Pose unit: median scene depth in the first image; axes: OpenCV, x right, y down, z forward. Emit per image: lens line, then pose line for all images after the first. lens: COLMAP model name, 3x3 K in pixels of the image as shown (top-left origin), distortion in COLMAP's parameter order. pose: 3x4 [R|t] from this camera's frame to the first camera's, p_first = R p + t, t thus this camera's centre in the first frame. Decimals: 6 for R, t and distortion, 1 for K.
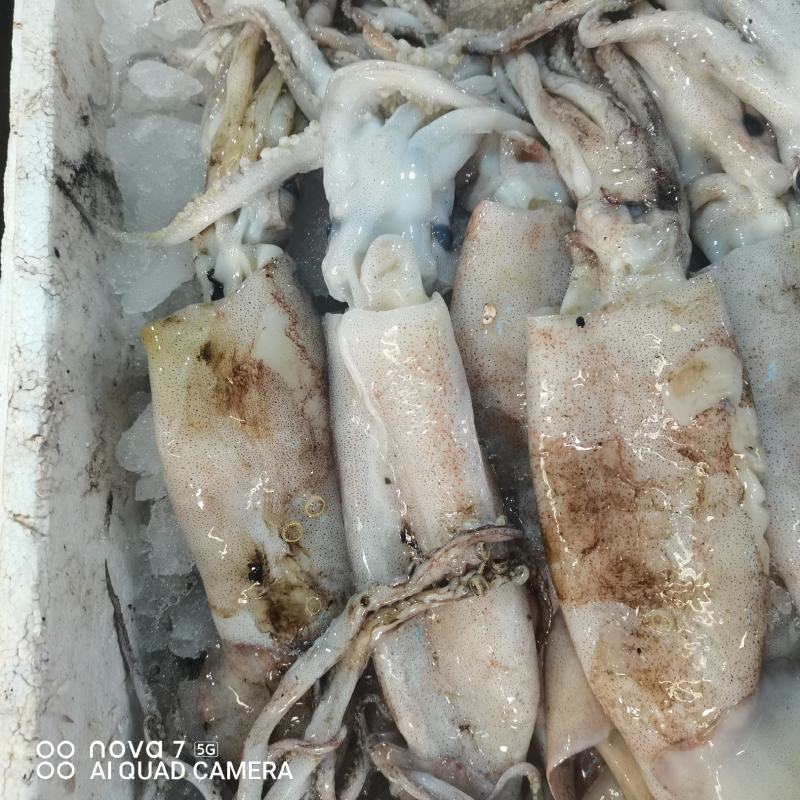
lens RADIAL K [[830.3, 0, 412.3], [0, 830.3, 397.6], [0, 0, 1]] dist [0.033348, -0.053950]
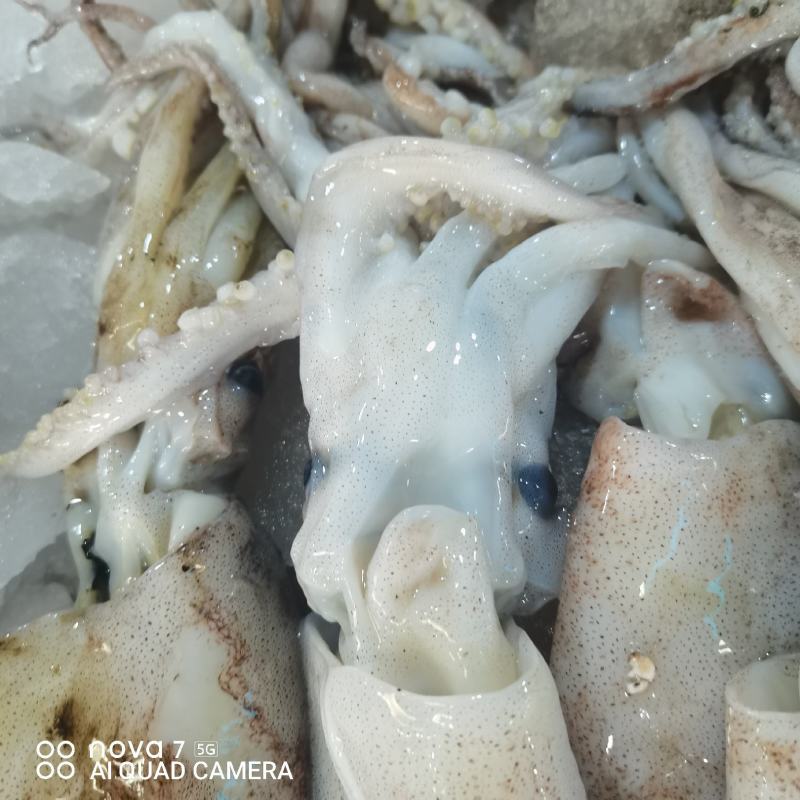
lens RADIAL K [[858.2, 0, 410.8], [0, 858.2, 399.3], [0, 0, 1]] dist [-0.003137, -0.026375]
pose [[0.997741, -0.004463, -0.067033, -0.003083], [0.002236, 0.999444, -0.033267, -0.227438], [0.067144, 0.033042, 0.997196, 0.482538]]
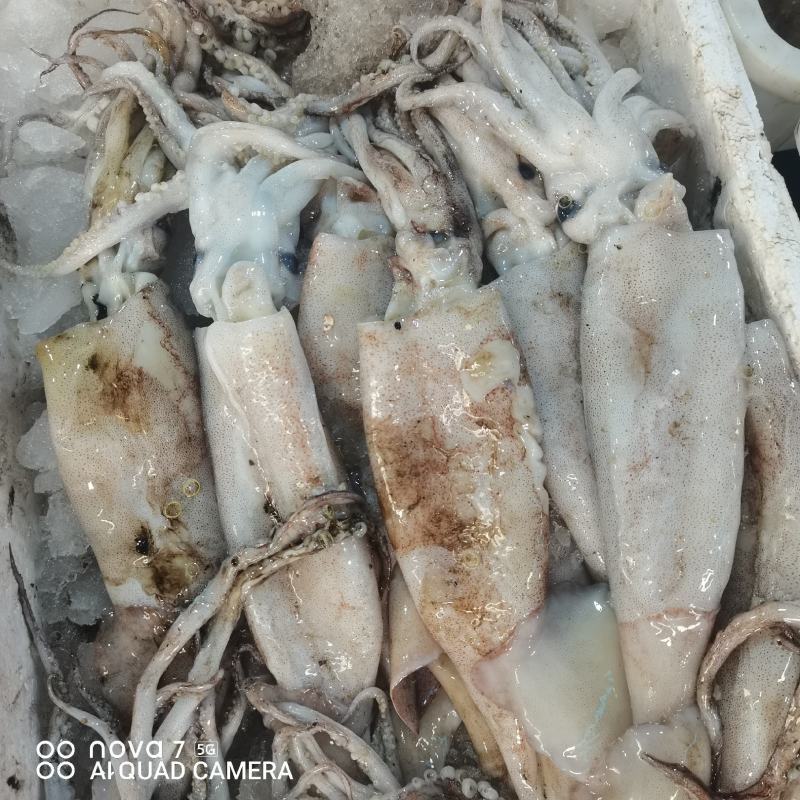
lens RADIAL K [[830.3, 0, 412.3], [0, 830.3, 397.6], [0, 0, 1]] dist [0.033348, -0.053950]
pose [[0.993247, -0.040873, 0.108582, 0.074321], [0.045597, 0.998102, -0.041388, 0.065139], [-0.106685, 0.046060, 0.993225, -0.232011]]
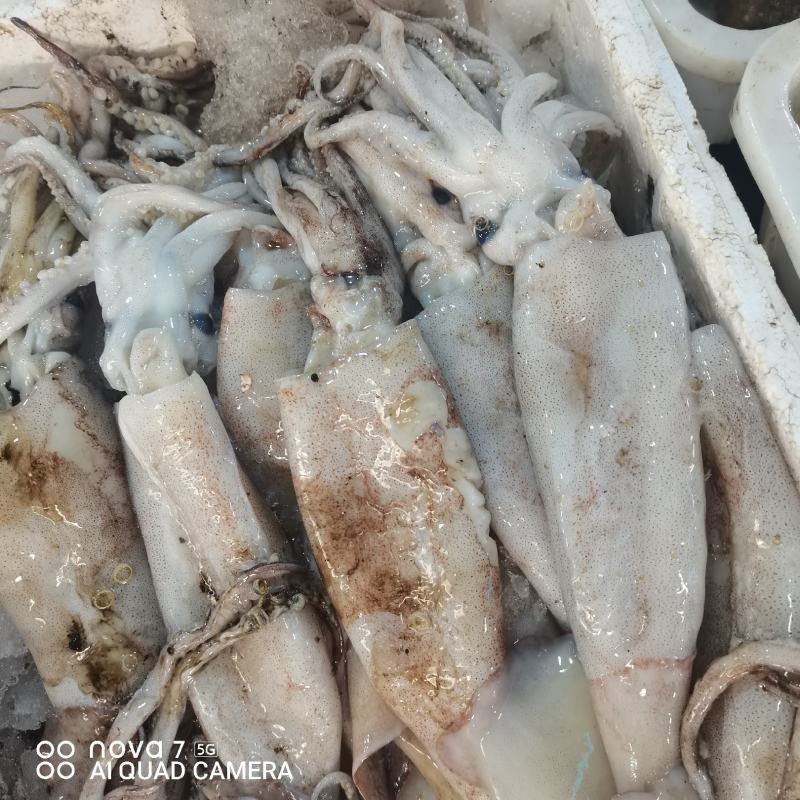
lens RADIAL K [[830.3, 0, 412.3], [0, 830.3, 397.6], [0, 0, 1]] dist [0.033348, -0.053950]
pose [[0.987289, -0.151151, 0.049136, 0.250263], [0.154814, 0.984527, -0.082095, 0.049524], [-0.035967, 0.088658, 0.995412, -0.158473]]
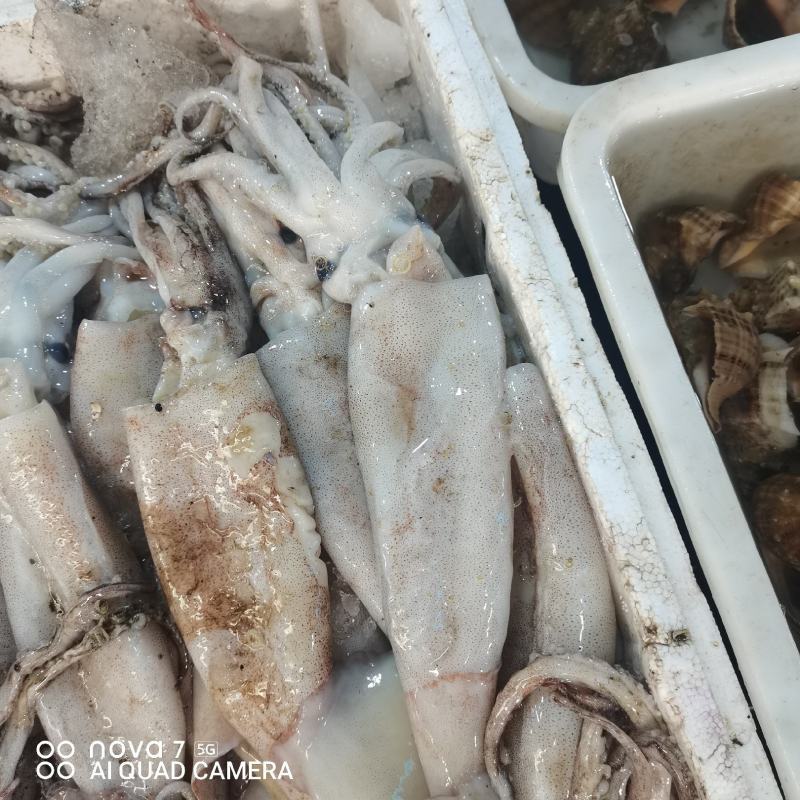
lens RADIAL K [[830.3, 0, 412.3], [0, 830.3, 397.6], [0, 0, 1]] dist [0.033348, -0.053950]
pose [[0.984723, -0.142587, 0.099947, 0.409952], [0.150666, 0.985459, -0.078554, 0.044297], [-0.087293, 0.092413, 0.991887, -0.242254]]
